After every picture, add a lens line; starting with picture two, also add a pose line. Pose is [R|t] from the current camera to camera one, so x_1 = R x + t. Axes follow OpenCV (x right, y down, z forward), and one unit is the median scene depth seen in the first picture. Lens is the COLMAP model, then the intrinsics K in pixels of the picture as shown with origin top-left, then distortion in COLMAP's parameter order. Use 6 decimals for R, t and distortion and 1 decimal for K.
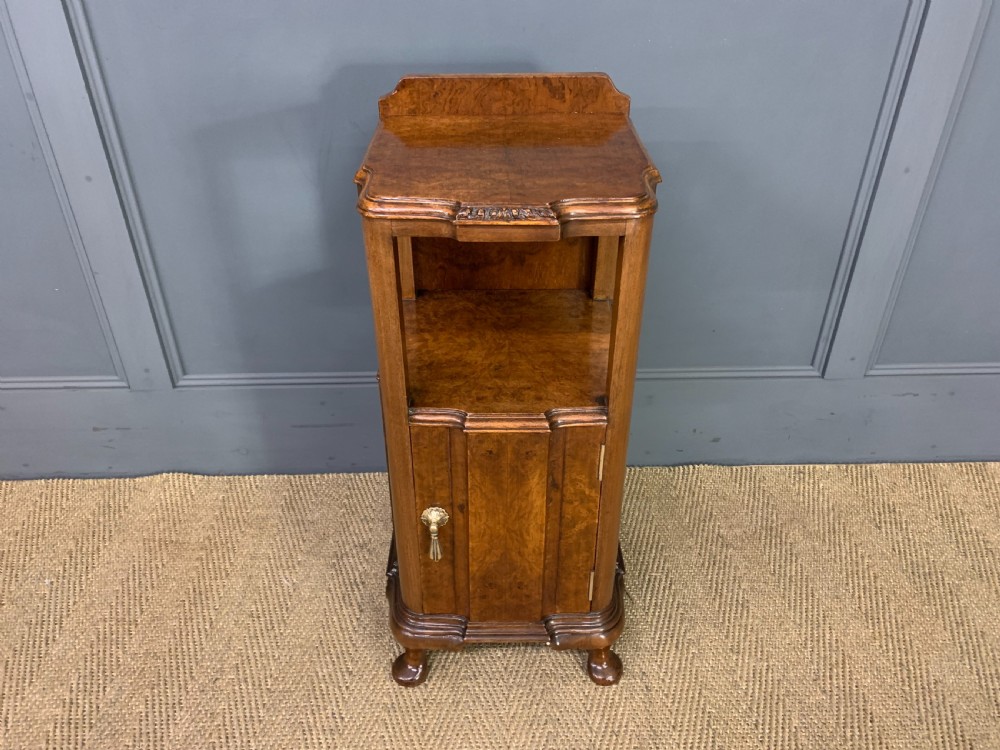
lens RADIAL K [[767.1, 0, 507.3], [0, 767.1, 387.1], [0, 0, 1]] dist [0.028575, -0.015752]
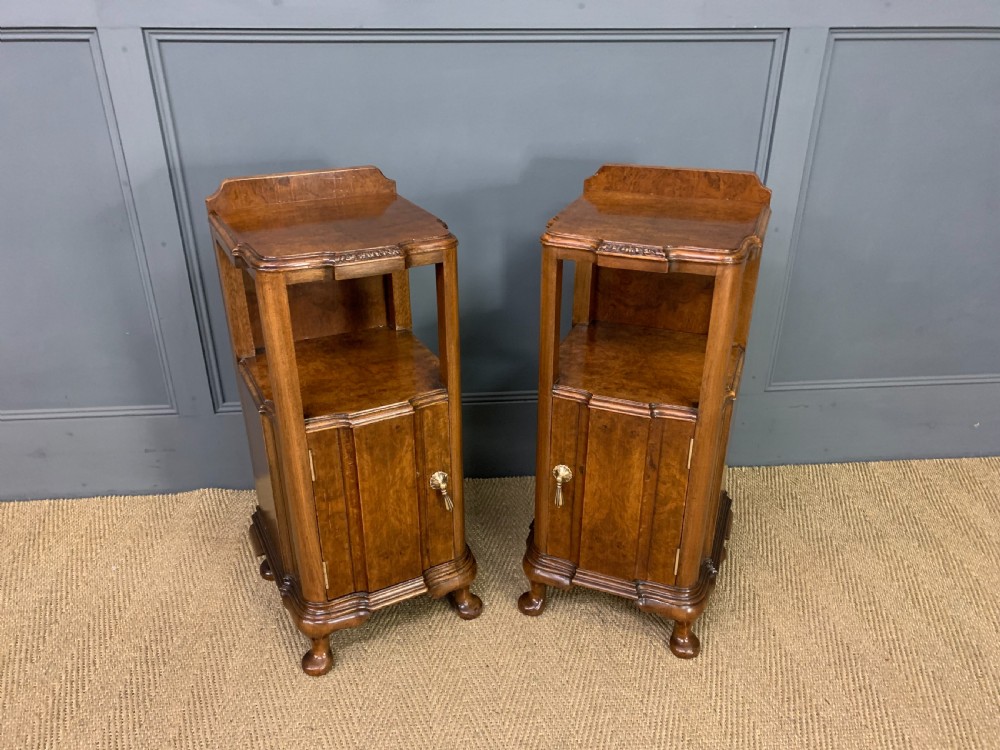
lens RADIAL K [[767.1, 0, 500.3], [0, 767.1, 382.7], [0, 0, 1]] dist [0.028575, -0.015752]
pose [[0.998495, -0.025510, 0.048553, -0.305566], [0.031593, 0.991147, -0.128952, 0.194743], [-0.044834, 0.130292, 0.990461, -0.372082]]
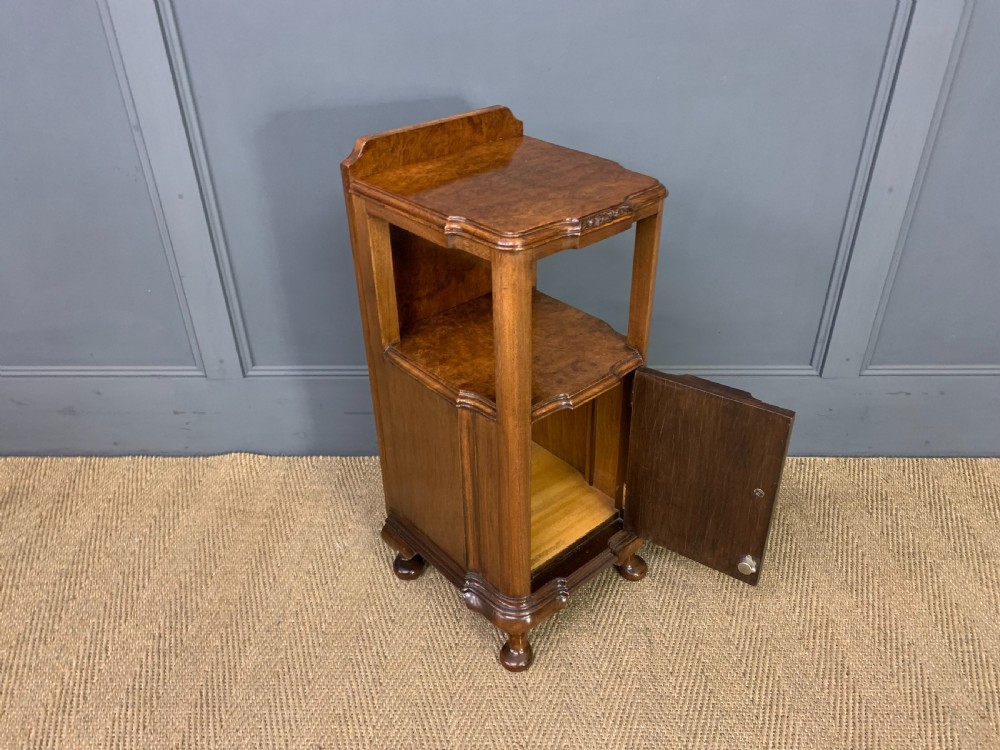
lens RADIAL K [[767.1, 0, 502.4], [0, 767.1, 380.8], [0, 0, 1]] dist [0.028575, -0.015752]
pose [[0.998593, 0.012293, -0.051576, -0.239362], [-0.013387, 0.999692, -0.020913, 0.053146], [0.051303, 0.021574, 0.998450, -0.201942]]
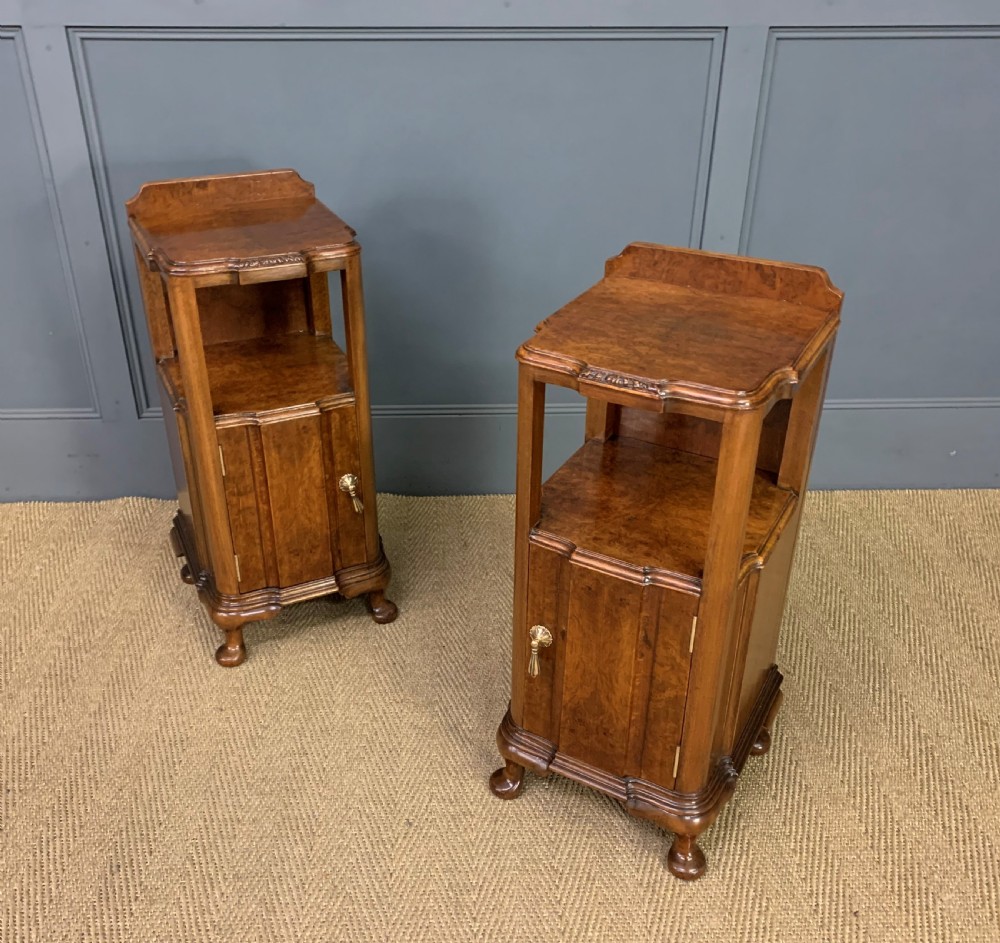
lens RADIAL K [[999.1, 0, 475.5], [0, 999.1, 468.6], [0, 0, 1]] dist [0.020938, 0.000000]
pose [[0.999997, -0.001777, 0.001421, -0.131046], [0.001883, 0.996943, -0.078107, 0.300142], [-0.001278, 0.078109, 0.996944, -0.792761]]
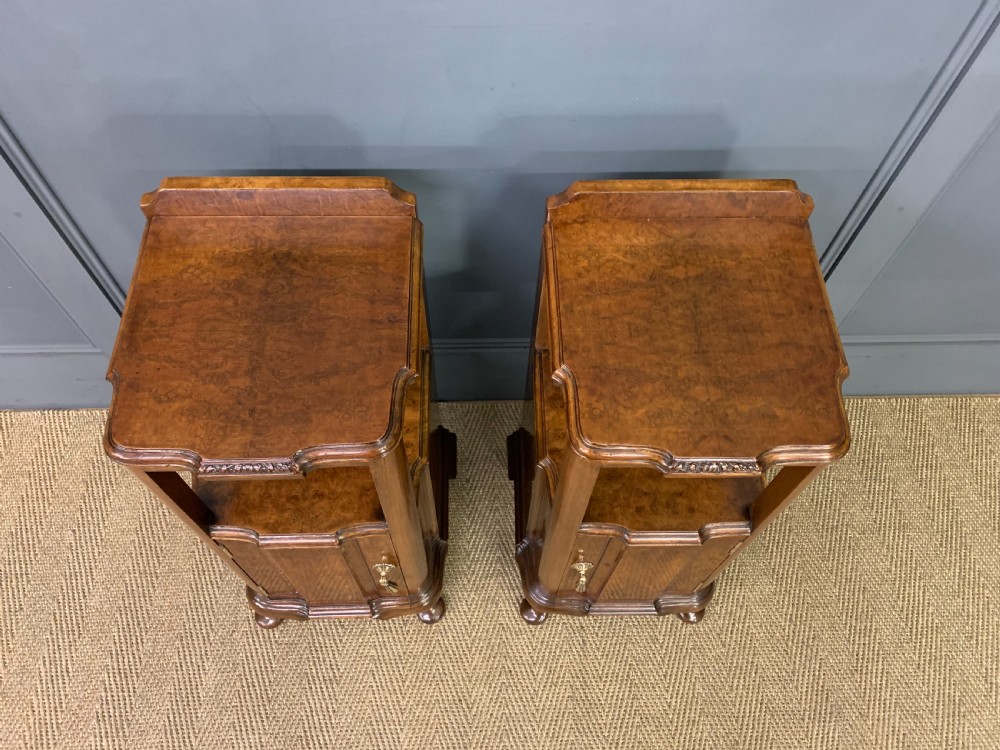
lens RADIAL K [[767.1, 0, 502.1], [0, 767.1, 367.5], [0, 0, 1]] dist [0.028575, -0.015752]
pose [[0.999676, 0.011018, 0.022941, -0.239685], [-0.020030, 0.896721, 0.442143, -0.604457], [-0.015700, -0.442460, 0.896651, 0.074351]]
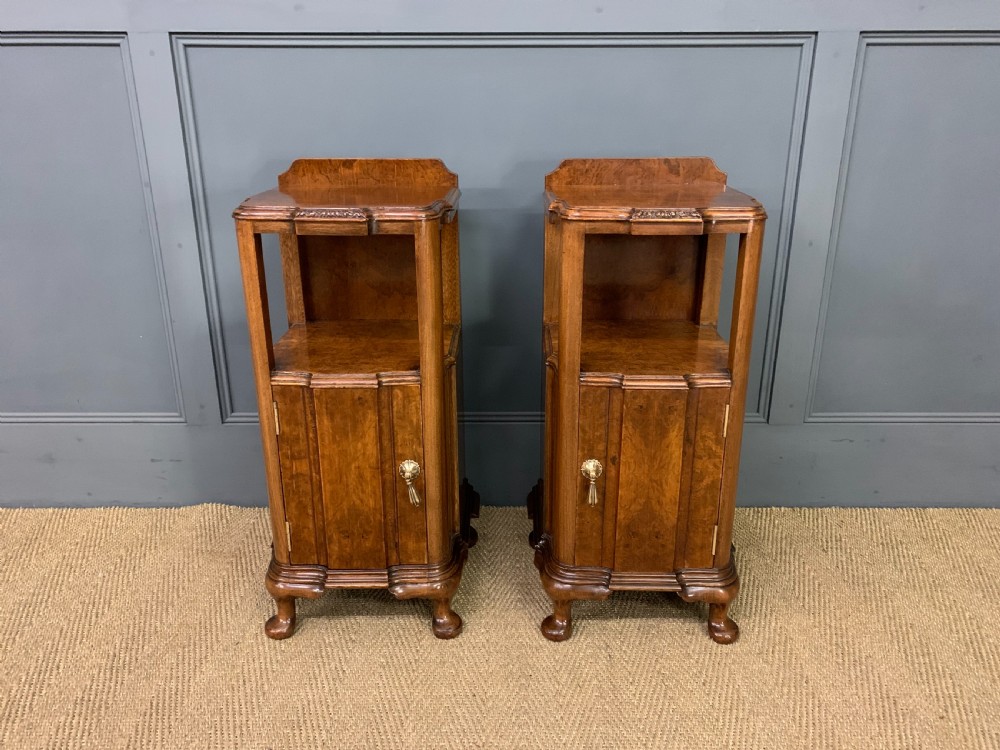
lens RADIAL K [[767.1, 0, 502.2], [0, 767.1, 369.1], [0, 0, 1]] dist [0.028575, -0.015752]
pose [[0.999446, 0.006744, -0.032605, -0.196008], [-0.014736, 0.967732, -0.251549, 0.320037], [0.029857, 0.251890, 0.967295, -0.264945]]
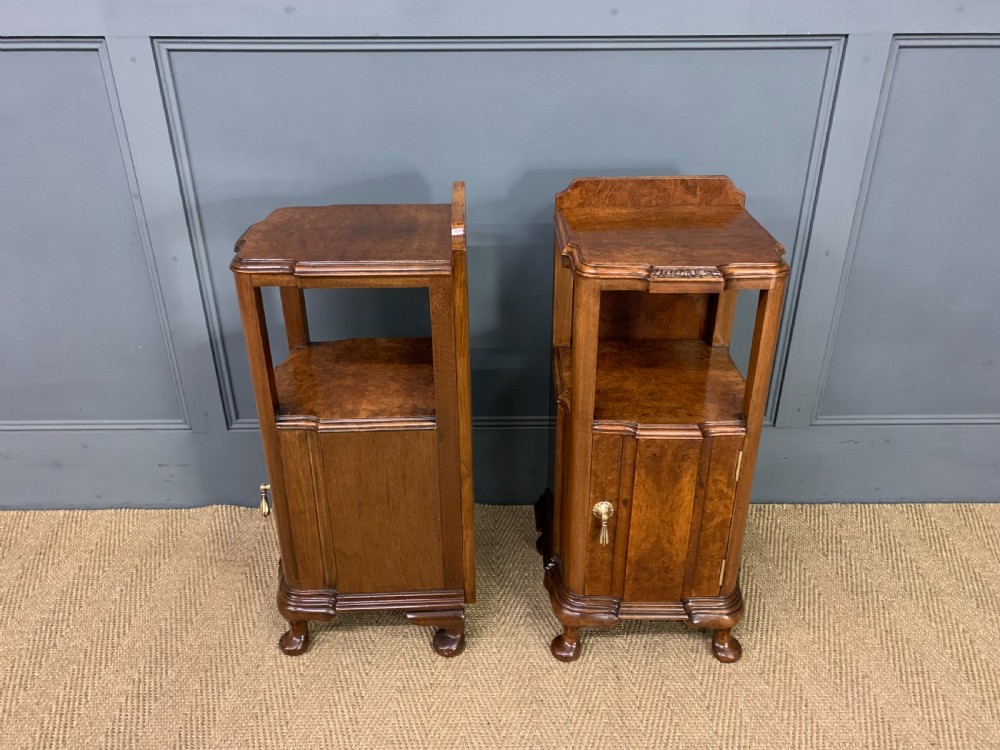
lens RADIAL K [[767.1, 0, 501.8], [0, 767.1, 375.8], [0, 0, 1]] dist [0.028575, -0.015752]
pose [[0.999726, 0.004357, -0.023013, -0.227549], [-0.007046, 0.992978, -0.118090, 0.096290], [0.022337, 0.118219, 0.992736, -0.290036]]
